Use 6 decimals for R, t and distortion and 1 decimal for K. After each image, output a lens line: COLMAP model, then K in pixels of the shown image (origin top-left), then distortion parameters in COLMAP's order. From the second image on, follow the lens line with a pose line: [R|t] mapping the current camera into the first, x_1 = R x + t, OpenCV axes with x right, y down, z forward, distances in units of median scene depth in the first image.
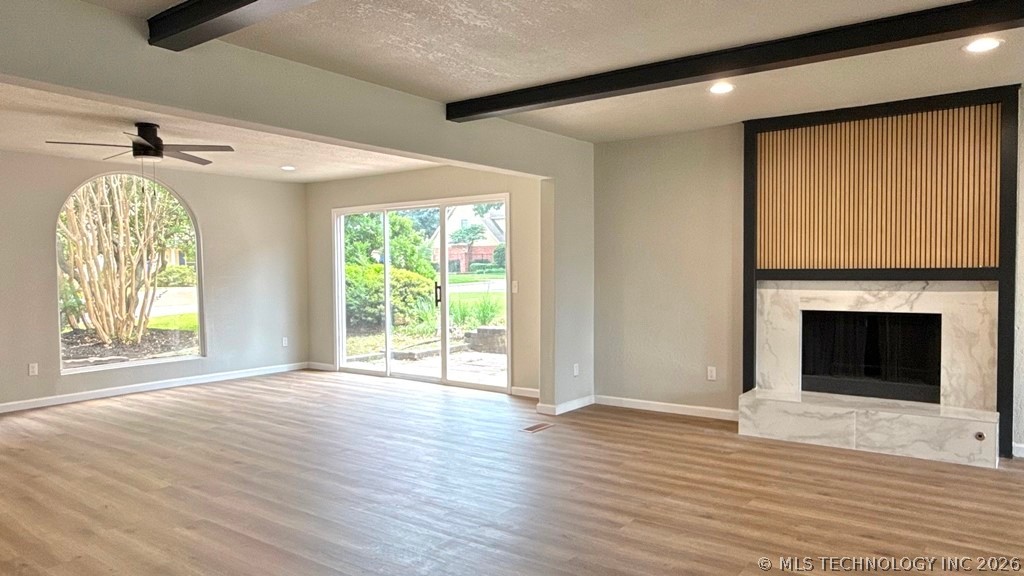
lens RADIAL K [[682.1, 0, 515.9], [0, 682.1, 292.9], [0, 0, 1]] dist [-0.005279, 0.000668]
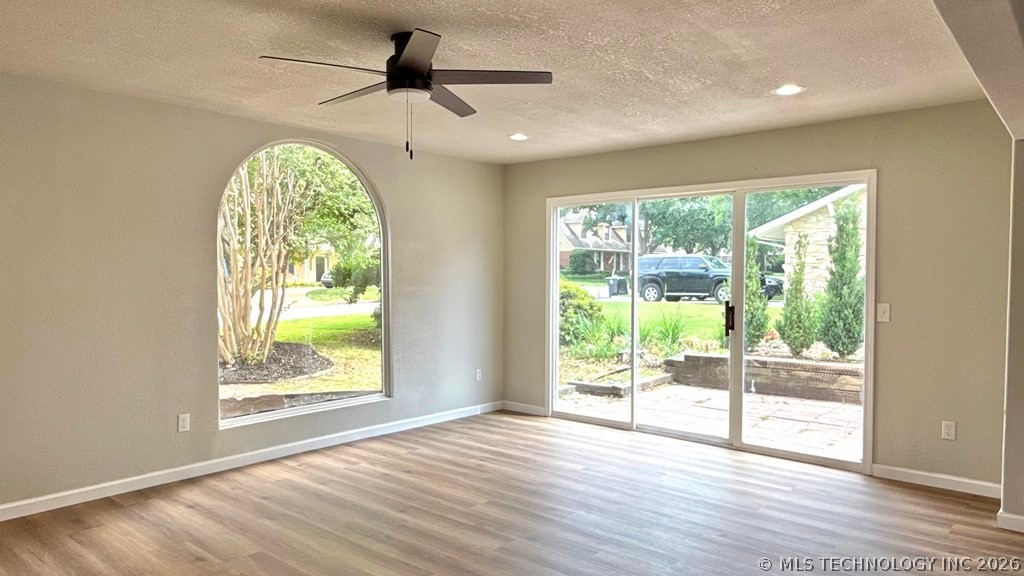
lens RADIAL K [[682.1, 0, 515.9], [0, 682.1, 292.9], [0, 0, 1]] dist [-0.005279, 0.000668]
pose [[0.997051, 0.016023, -0.075053, -0.387339], [-0.016613, 0.999836, -0.007244, -0.021735], [0.074924, 0.008469, 0.997153, 0.404493]]
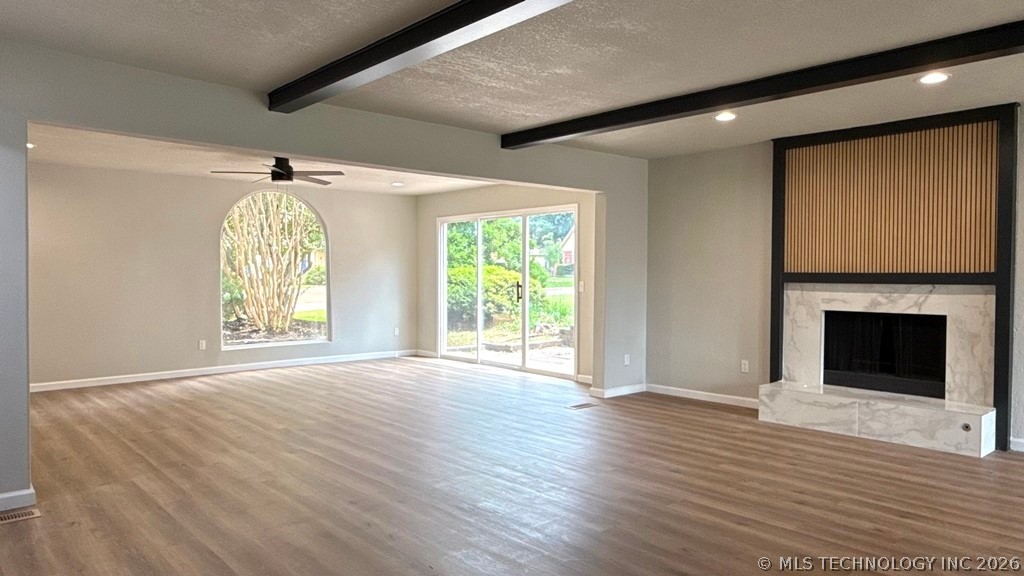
lens RADIAL K [[682.1, 0, 515.9], [0, 682.1, 292.9], [0, 0, 1]] dist [-0.005279, 0.000668]
pose [[0.979821, 0.015949, -0.199239, 0.149905], [-0.016756, 0.999857, -0.002363, 0.007834], [0.199173, 0.005654, 0.979948, -0.171023]]
